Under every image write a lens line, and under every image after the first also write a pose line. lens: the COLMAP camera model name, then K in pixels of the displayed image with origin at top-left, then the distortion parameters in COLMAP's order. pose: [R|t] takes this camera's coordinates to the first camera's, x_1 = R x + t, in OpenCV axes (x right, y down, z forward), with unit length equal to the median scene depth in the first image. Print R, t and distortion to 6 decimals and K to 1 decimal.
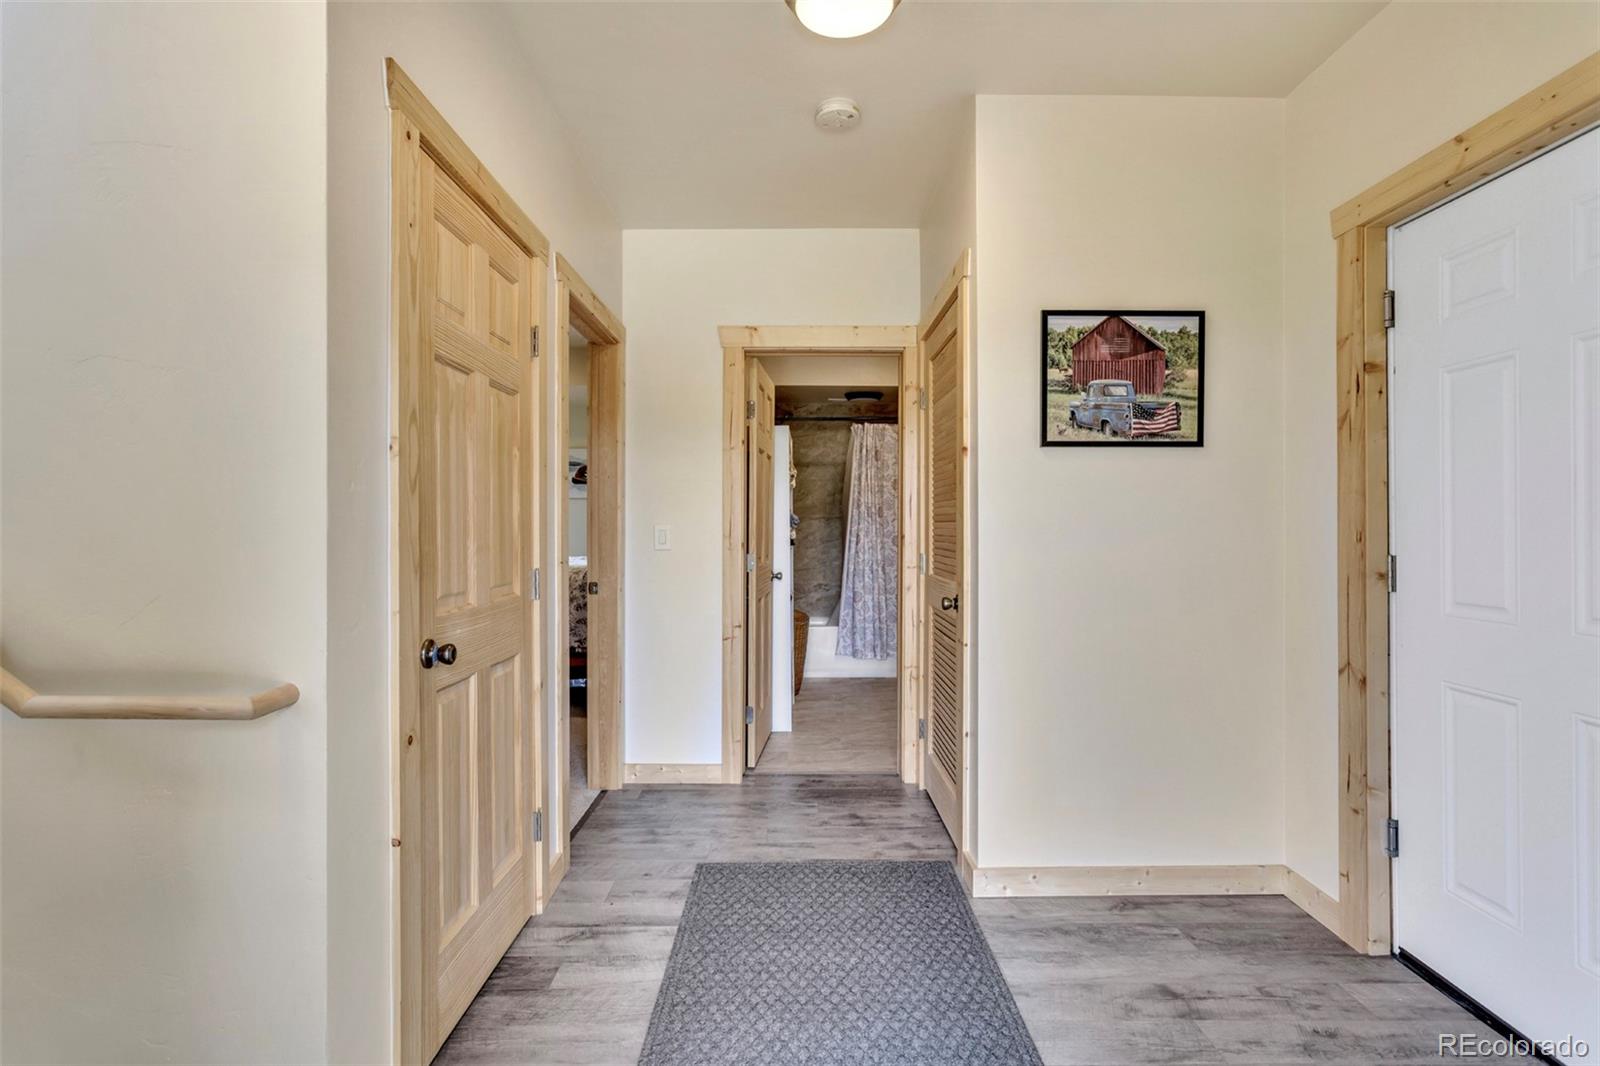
lens RADIAL K [[805.4, 0, 802.7], [0, 805.4, 534.6], [0, 0, 1]] dist [0.005486, 0.002417]
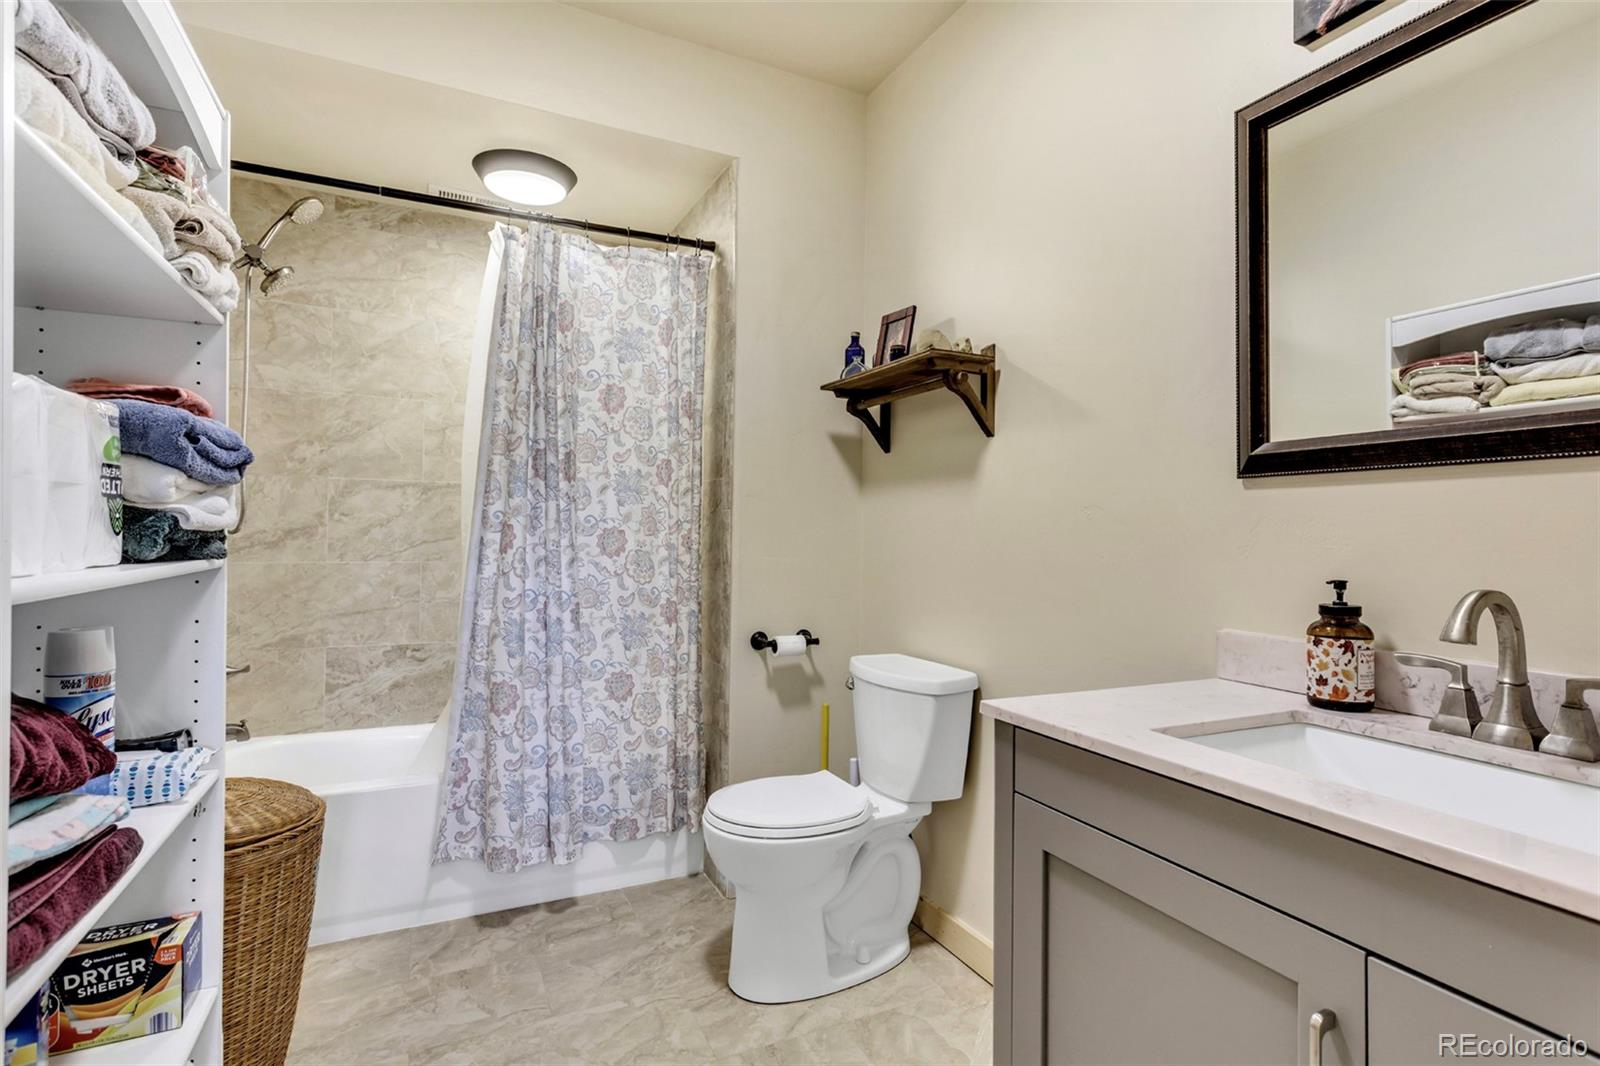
lens RADIAL K [[805.4, 0, 812.8], [0, 805.4, 534.9], [0, 0, 1]] dist [0.005486, 0.002417]
pose [[0.902850, 0.015227, 0.429685, 0.037484], [-0.012776, 0.999881, -0.008590, 0.006412], [-0.429765, 0.002266, 0.902938, 0.612614]]
